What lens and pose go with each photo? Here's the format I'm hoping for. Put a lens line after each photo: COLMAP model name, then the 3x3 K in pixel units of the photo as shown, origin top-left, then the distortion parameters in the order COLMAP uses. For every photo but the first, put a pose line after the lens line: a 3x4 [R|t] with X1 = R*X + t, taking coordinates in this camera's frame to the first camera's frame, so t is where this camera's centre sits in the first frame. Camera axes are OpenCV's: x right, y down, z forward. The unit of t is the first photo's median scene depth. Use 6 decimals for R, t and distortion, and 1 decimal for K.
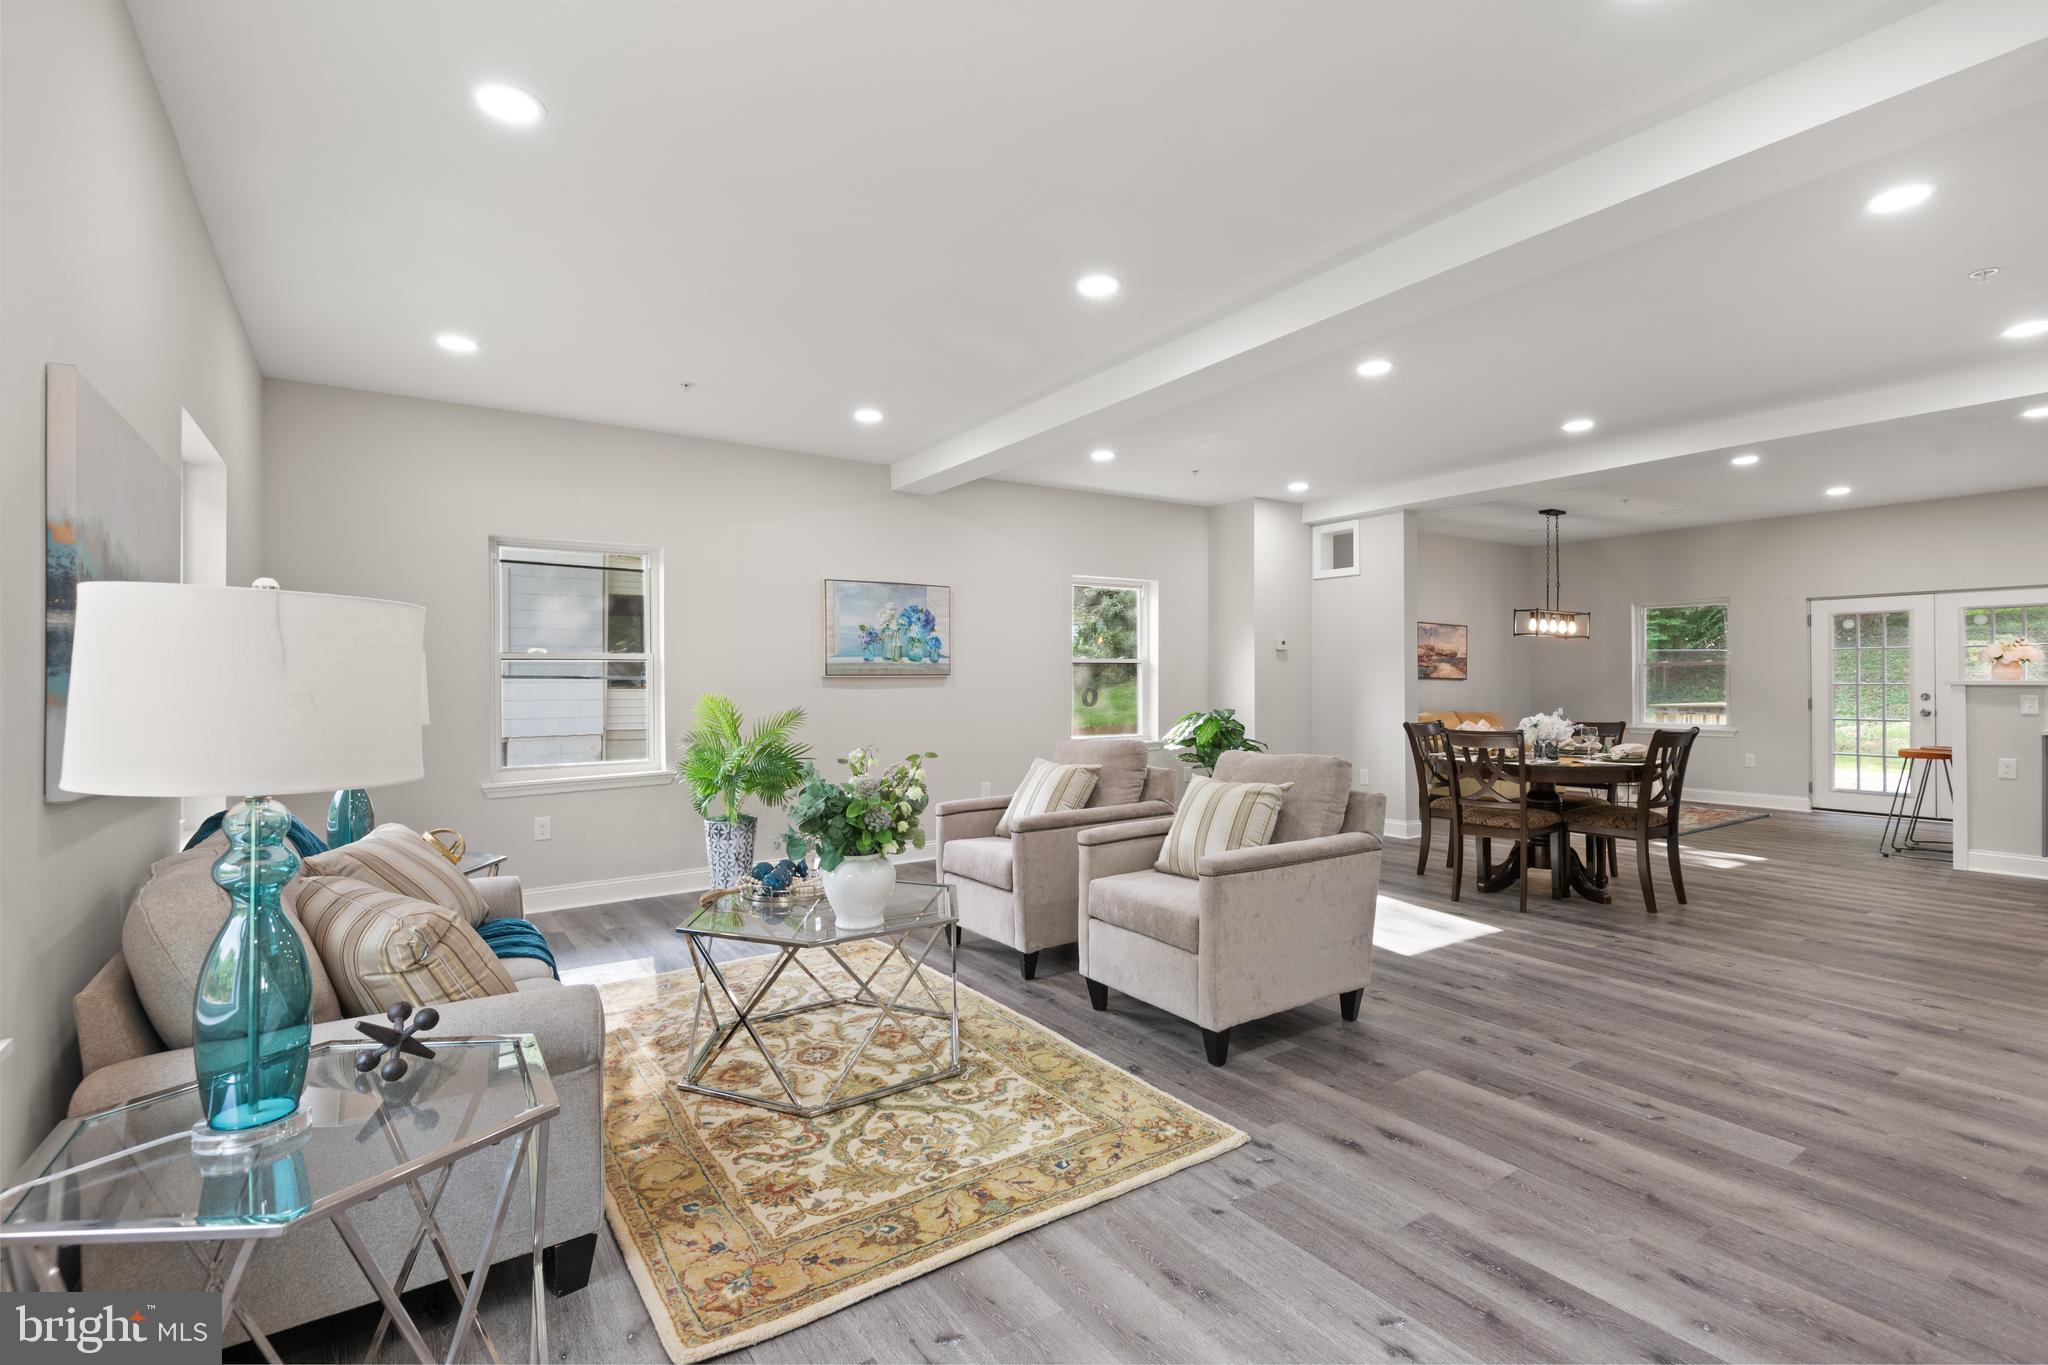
lens RADIAL K [[948.6, 0, 1022.5], [0, 948.6, 669.0], [0, 0, 1]] dist [0.019671, -0.014075]
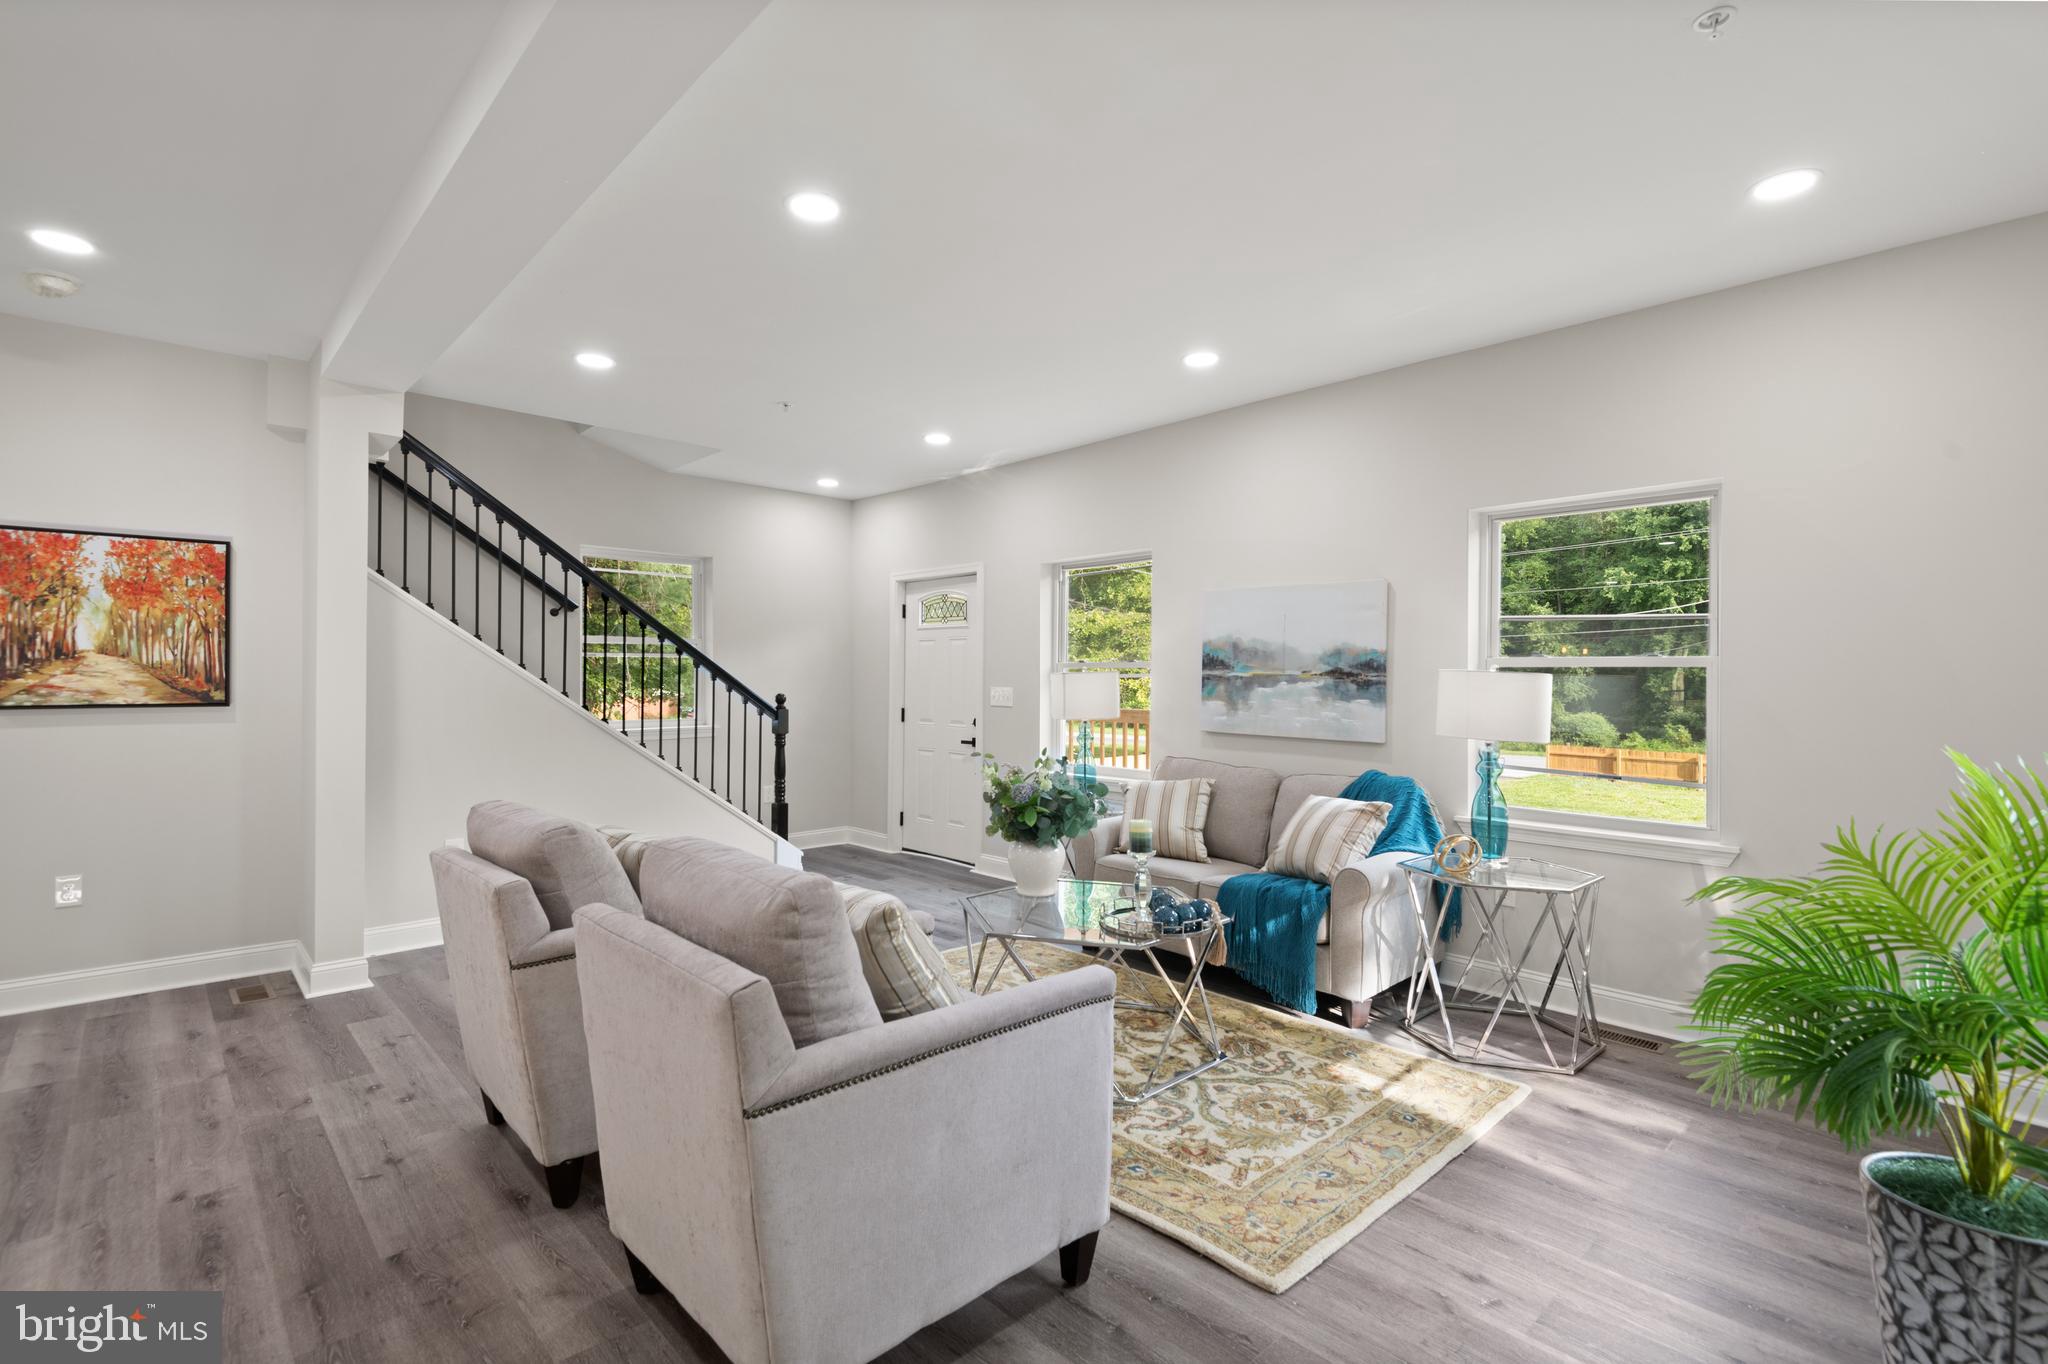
lens RADIAL K [[948.6, 0, 1016.8], [0, 948.6, 672.7], [0, 0, 1]] dist [0.019671, -0.014075]
pose [[-0.988976, -0.002147, -0.148058, 0.031948], [0.001312, 0.999729, -0.023261, 0.008421], [0.148068, -0.023199, -0.988705, 1.828657]]
